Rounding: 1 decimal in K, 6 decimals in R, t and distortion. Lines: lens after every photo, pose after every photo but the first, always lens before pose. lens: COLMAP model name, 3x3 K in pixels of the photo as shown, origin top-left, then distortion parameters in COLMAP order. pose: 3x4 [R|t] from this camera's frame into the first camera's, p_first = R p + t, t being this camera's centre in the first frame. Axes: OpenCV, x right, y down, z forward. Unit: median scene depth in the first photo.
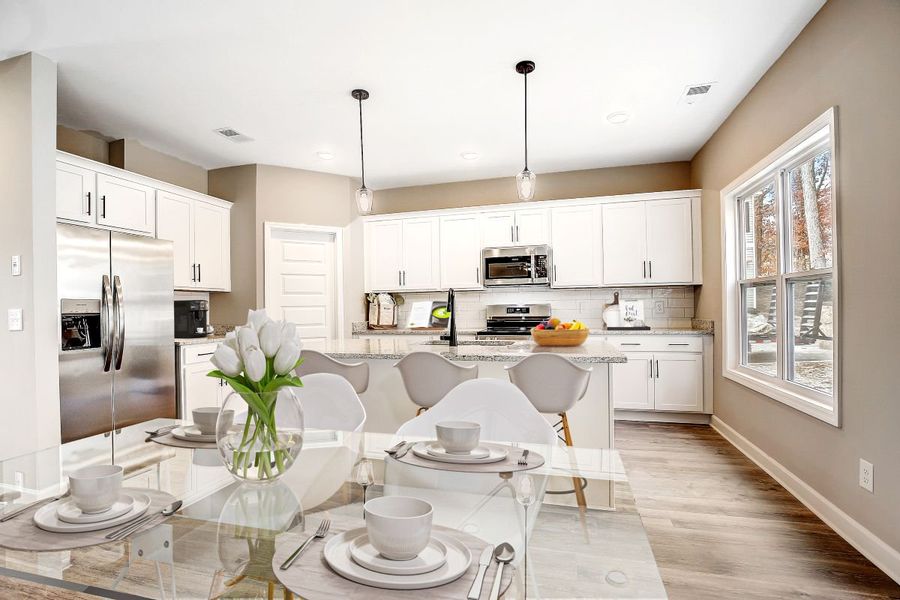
lens RADIAL K [[420.4, 0, 444.3], [0, 420.4, 305.4], [0, 0, 1]] dist [0.000929, -0.000087]
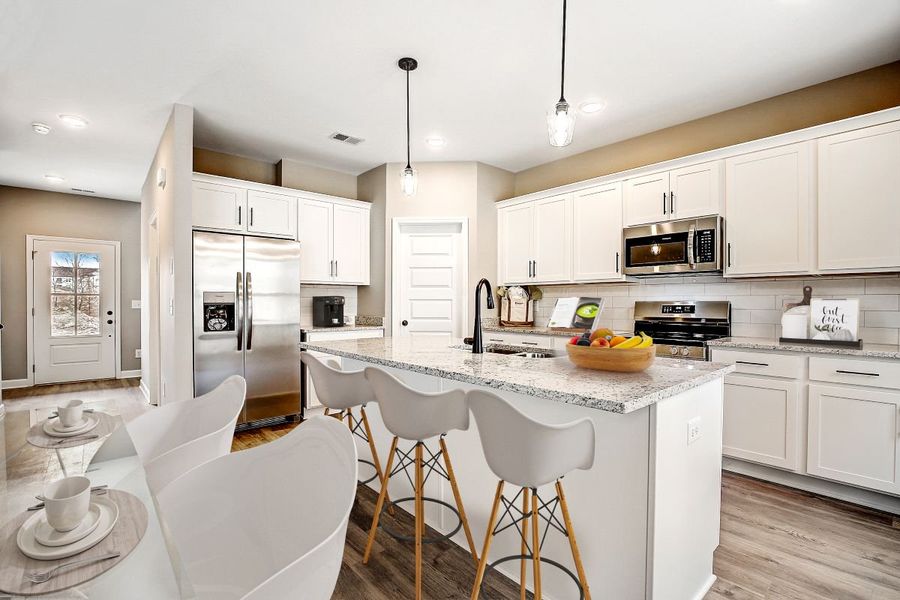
lens RADIAL K [[420.4, 0, 446.0], [0, 420.4, 302.0], [0, 0, 1]] dist [0.000929, -0.000087]
pose [[0.843324, 0.016225, -0.537160, 0.243563], [-0.012919, 0.999867, 0.009920, -0.003305], [0.537250, -0.001426, 0.843422, 0.192625]]
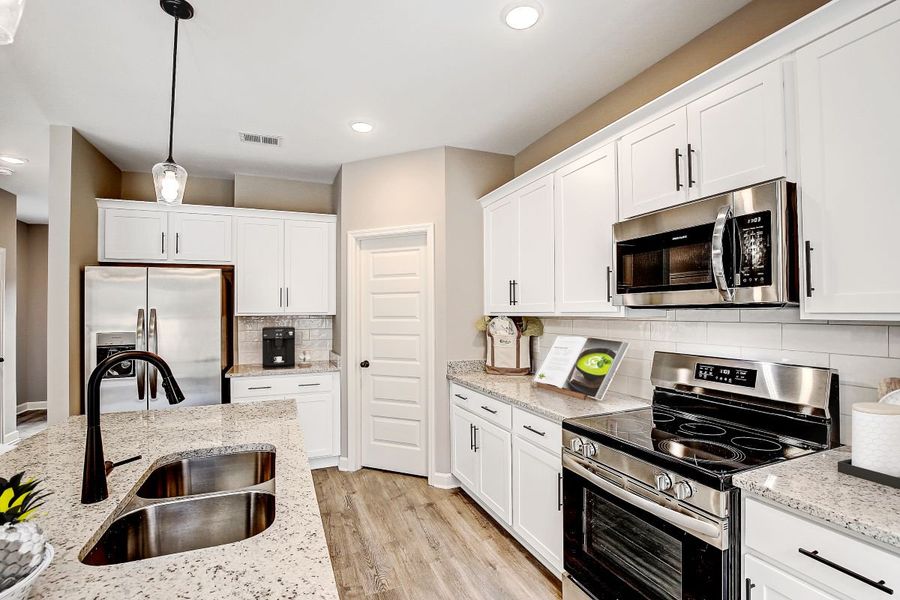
lens RADIAL K [[420.4, 0, 442.1], [0, 420.4, 305.1], [0, 0, 1]] dist [0.000929, -0.000087]
pose [[0.611300, -0.001698, -0.791397, 0.339039], [0.002691, 0.999996, -0.000067, -0.053894], [0.791395, -0.002089, 0.611302, 0.635111]]
